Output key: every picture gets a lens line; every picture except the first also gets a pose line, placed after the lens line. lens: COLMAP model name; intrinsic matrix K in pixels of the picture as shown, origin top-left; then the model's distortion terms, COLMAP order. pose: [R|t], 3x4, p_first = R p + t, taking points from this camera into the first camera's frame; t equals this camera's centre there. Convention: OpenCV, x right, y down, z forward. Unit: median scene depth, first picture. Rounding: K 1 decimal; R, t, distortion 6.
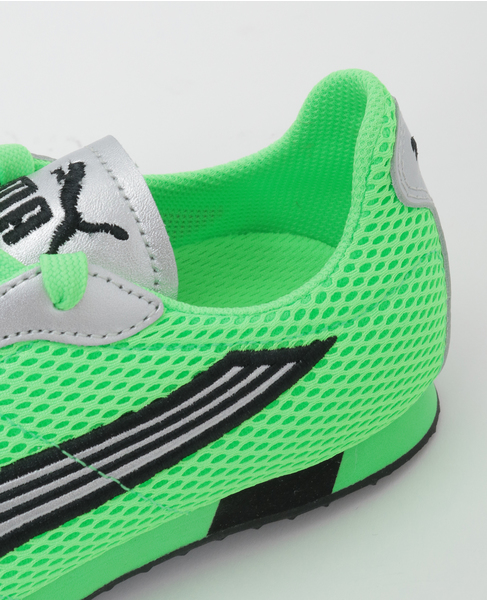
lens RADIAL K [[1432.3, 0, 245.8], [0, 1432.3, 304.4], [0, 0, 1]] dist [-0.083087, 0.000000]
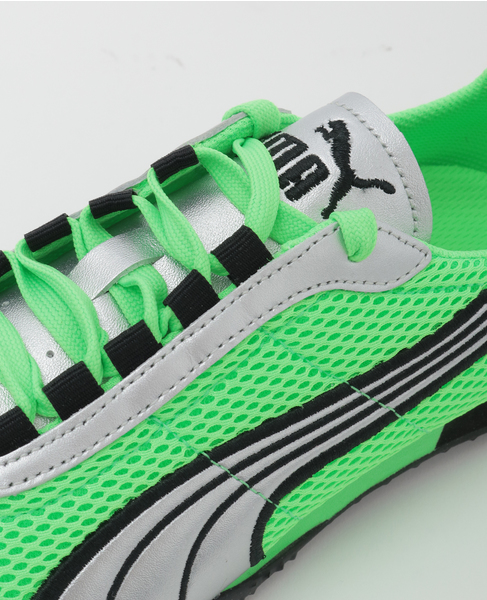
lens RADIAL K [[1496.7, 0, 242.4], [0, 1496.7, 297.6], [0, 0, 1]] dist [-0.102483, 0.000000]
pose [[0.988365, -0.031999, 0.148697, -0.375070], [0.016334, 0.994296, 0.105395, -0.089157], [-0.151221, -0.101740, 0.983250, -0.127560]]
